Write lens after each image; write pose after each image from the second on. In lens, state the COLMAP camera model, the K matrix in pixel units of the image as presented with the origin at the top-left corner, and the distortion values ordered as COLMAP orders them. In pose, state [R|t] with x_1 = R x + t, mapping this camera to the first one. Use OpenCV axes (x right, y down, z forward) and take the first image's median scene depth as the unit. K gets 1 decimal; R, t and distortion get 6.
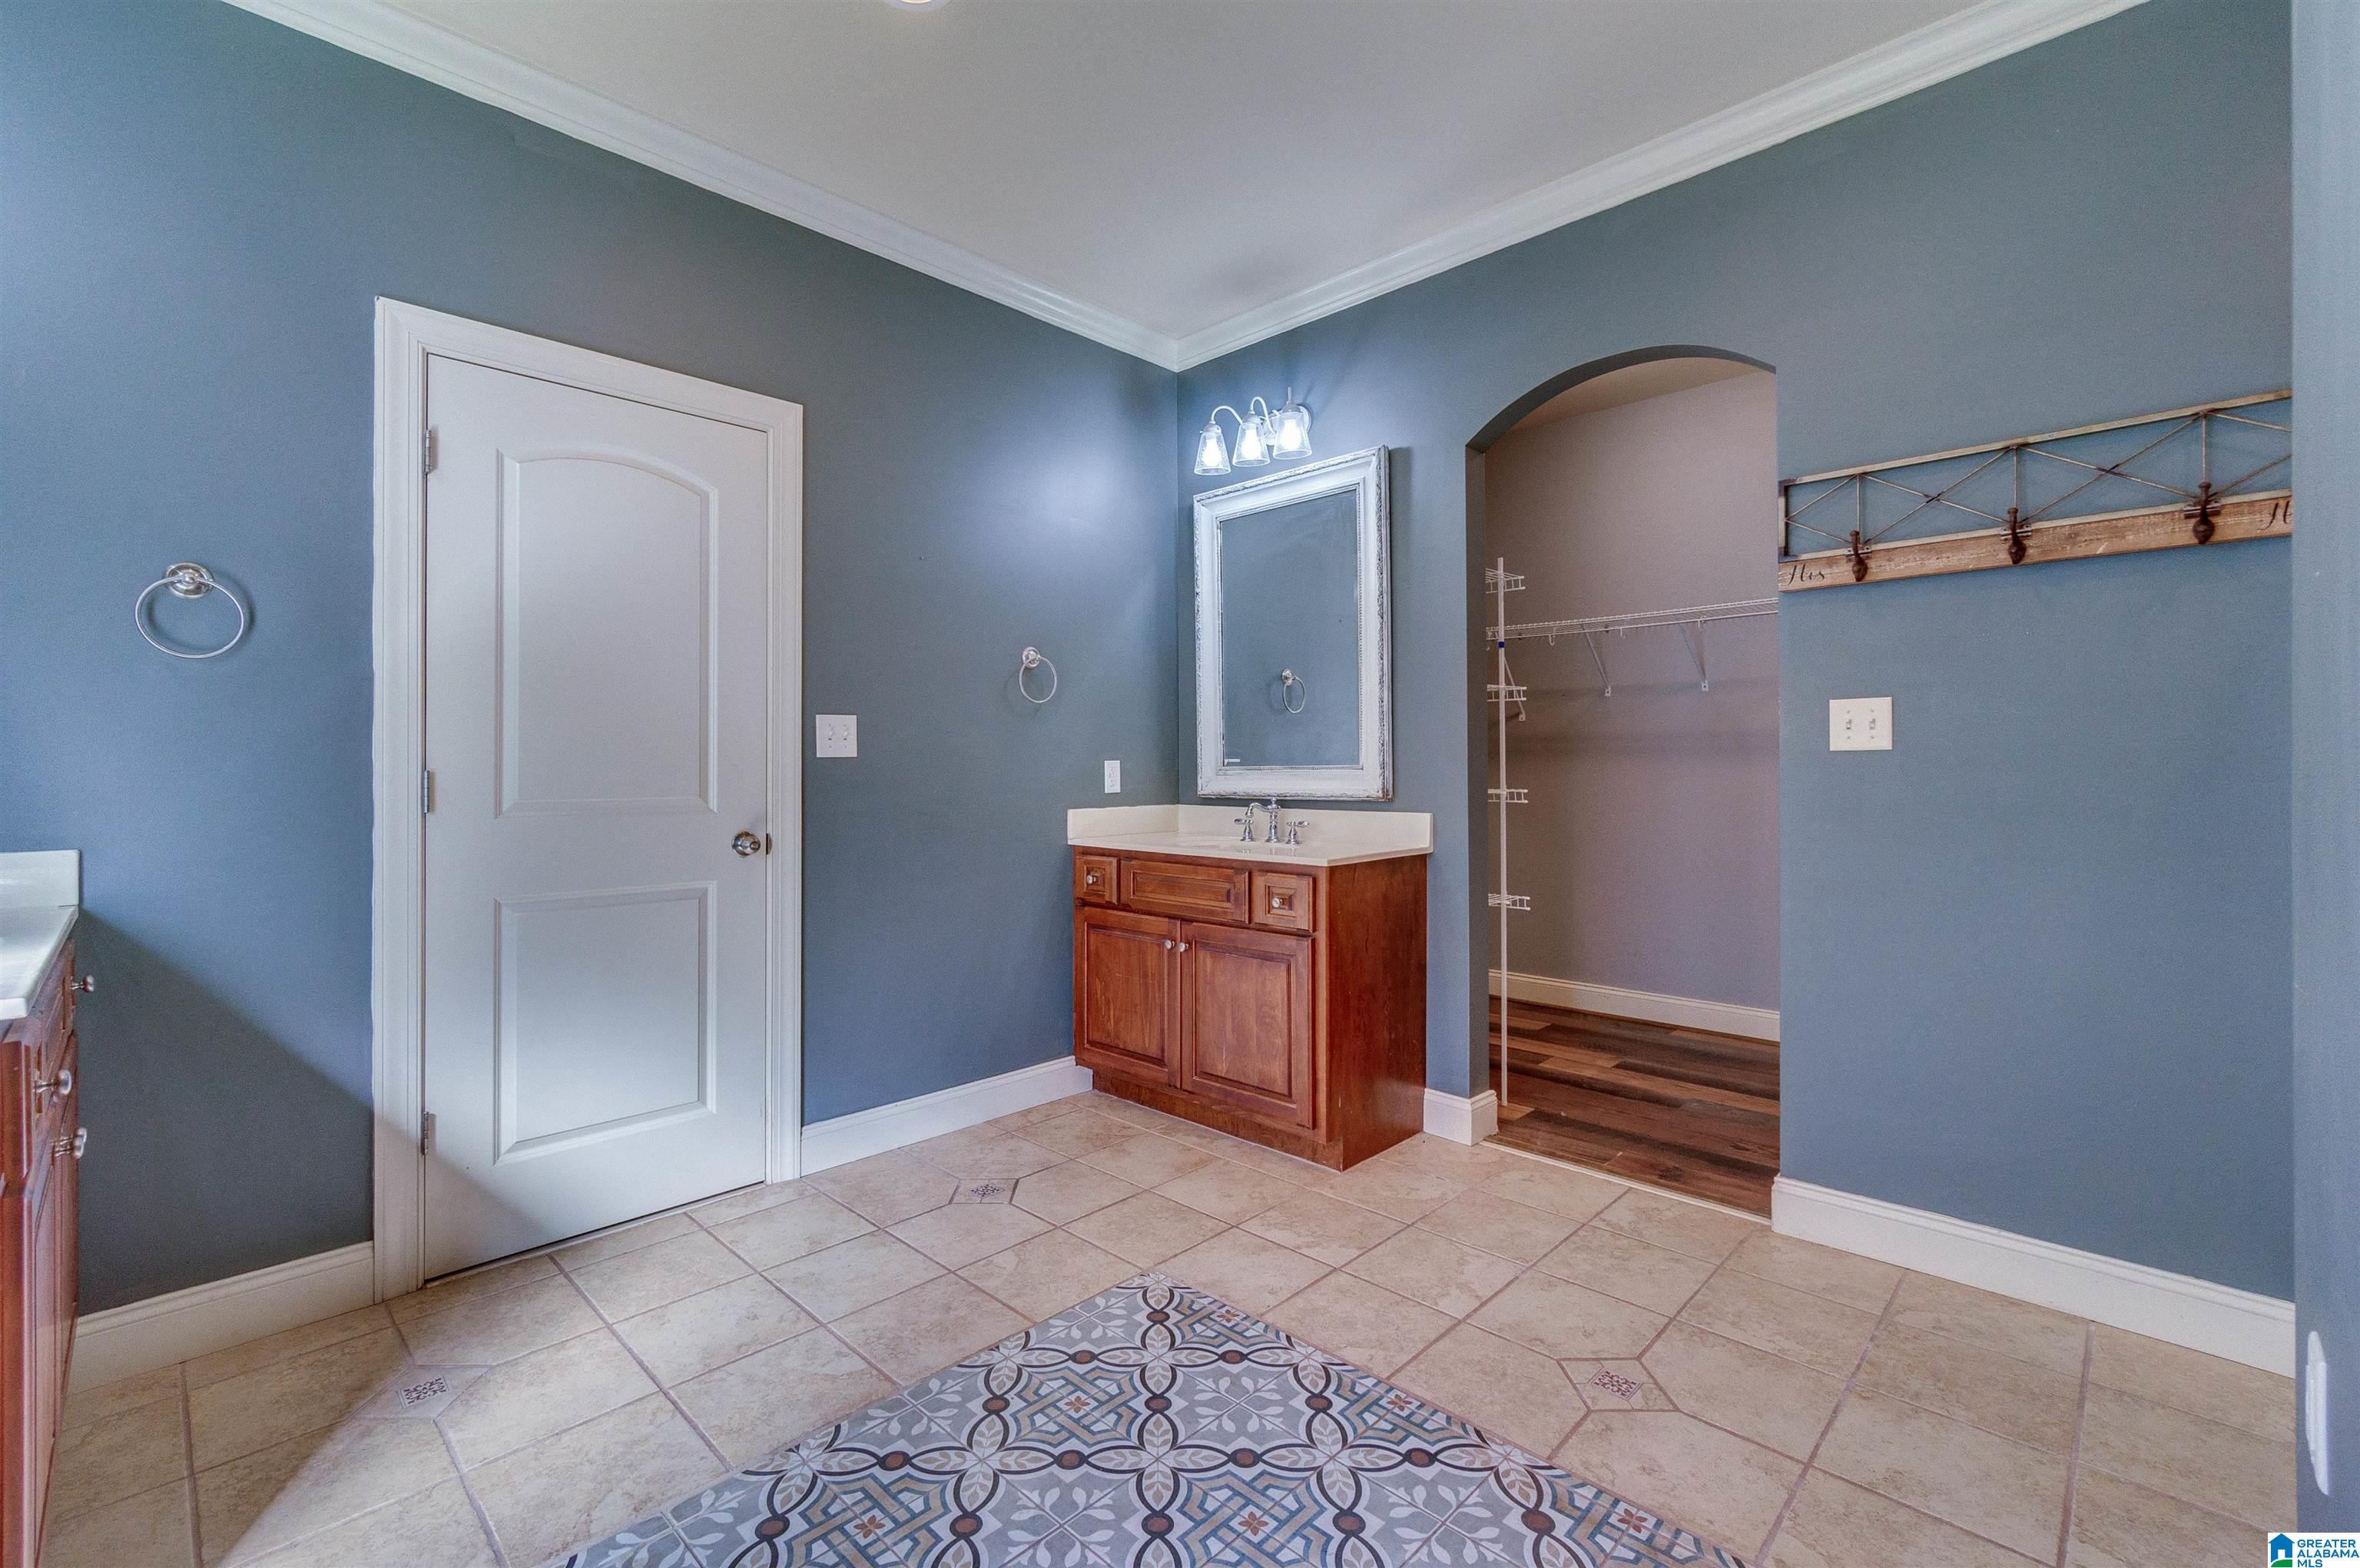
lens RADIAL K [[1016.5, 0, 1180.0], [0, 1016.5, 784.0], [0, 0, 1]] dist [0.002021, 0.000559]
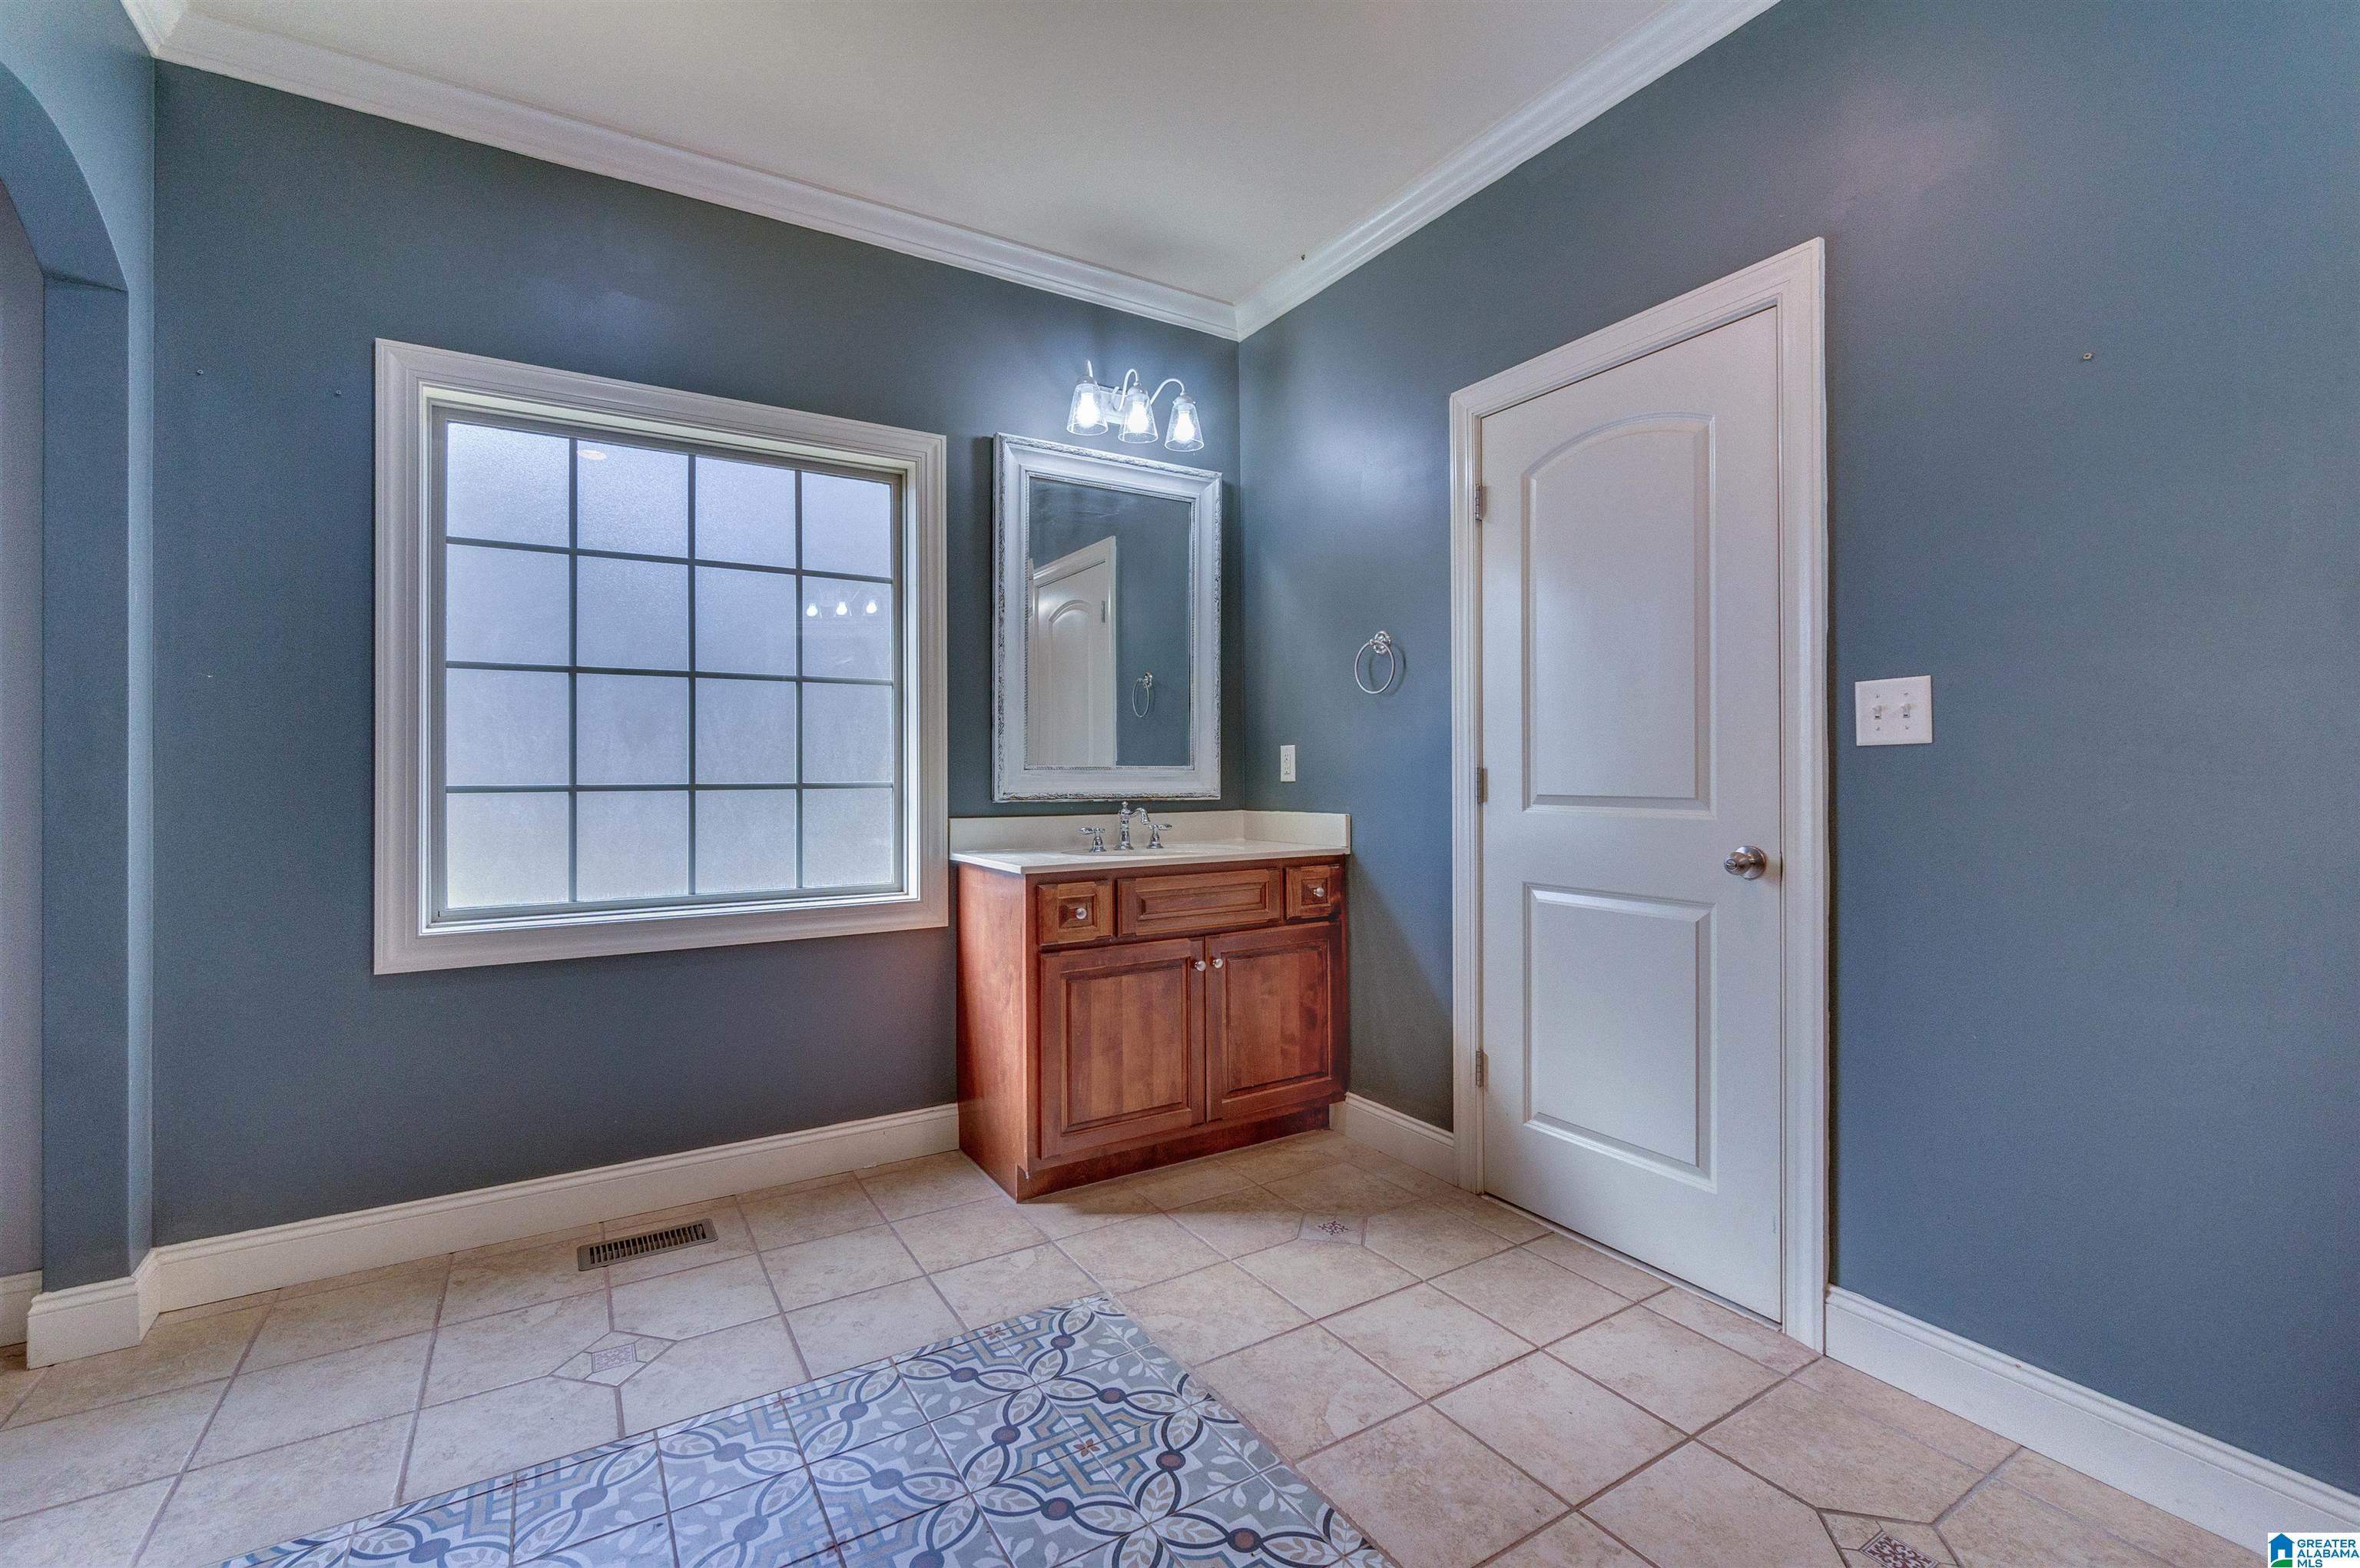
lens RADIAL K [[1016.5, 0, 1180.0], [0, 1016.5, 784.0], [0, 0, 1]] dist [0.002021, 0.000559]
pose [[-0.240194, 0.010725, -0.970666, 0.540471], [-0.014914, 0.999780, 0.014737, -0.005333], [0.970610, 0.018017, -0.239981, 0.998333]]
